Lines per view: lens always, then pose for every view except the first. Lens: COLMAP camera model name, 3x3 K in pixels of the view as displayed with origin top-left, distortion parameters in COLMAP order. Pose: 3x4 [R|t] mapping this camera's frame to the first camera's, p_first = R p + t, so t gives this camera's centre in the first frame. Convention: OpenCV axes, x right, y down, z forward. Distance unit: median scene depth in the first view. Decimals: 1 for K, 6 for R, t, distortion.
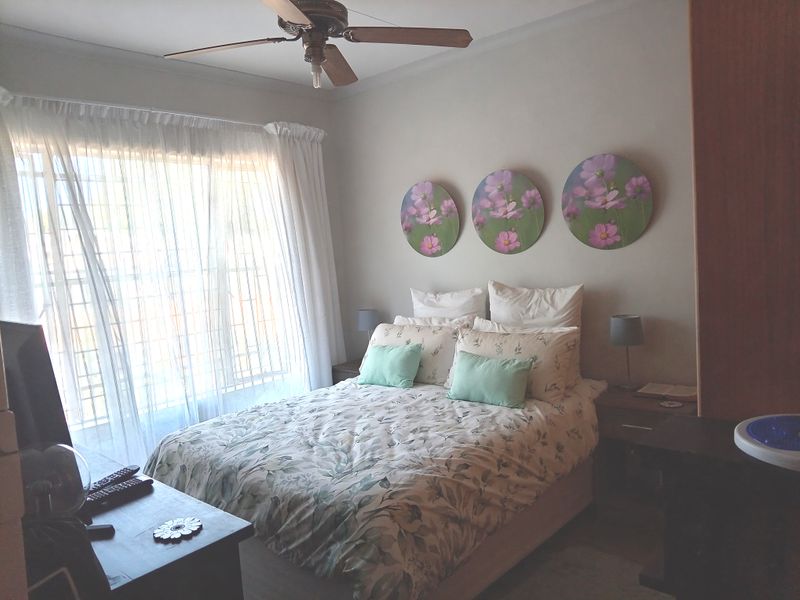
lens RADIAL K [[592.3, 0, 407.1], [0, 592.3, 301.8], [0, 0, 1]] dist [0.043638, -0.122542]
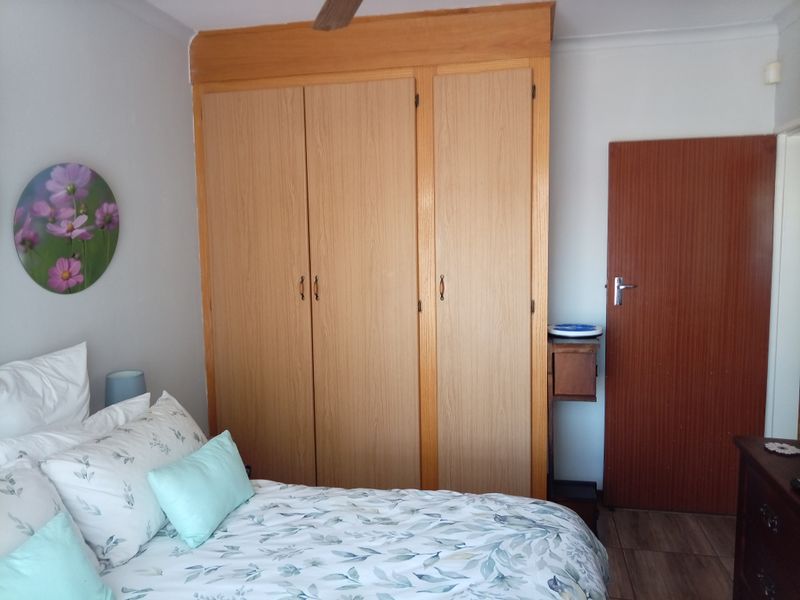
lens RADIAL K [[578.0, 0, 408.6], [0, 578.0, 296.8], [0, 0, 1]] dist [-0.003487, -0.002088]
pose [[-0.477051, -0.013634, 0.878770, -0.490865], [0.123713, 0.988882, 0.082502, -0.093394], [-0.870125, 0.148073, -0.470060, 0.994487]]
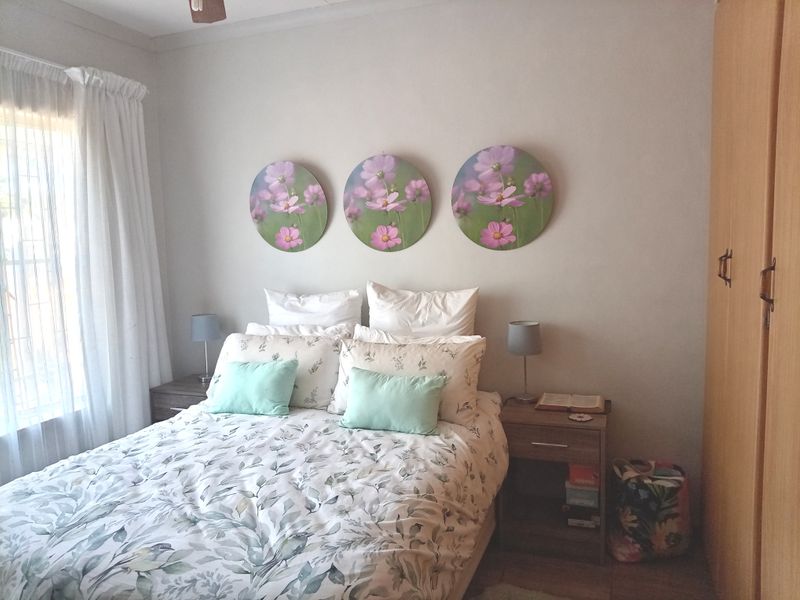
lens RADIAL K [[592.3, 0, 407.1], [0, 592.3, 301.8], [0, 0, 1]] dist [0.043638, -0.122542]
pose [[0.934743, -0.001263, 0.355321, -0.129312], [-0.001909, 0.999961, 0.008576, -0.015911], [-0.355318, -0.008694, 0.934705, 0.194587]]
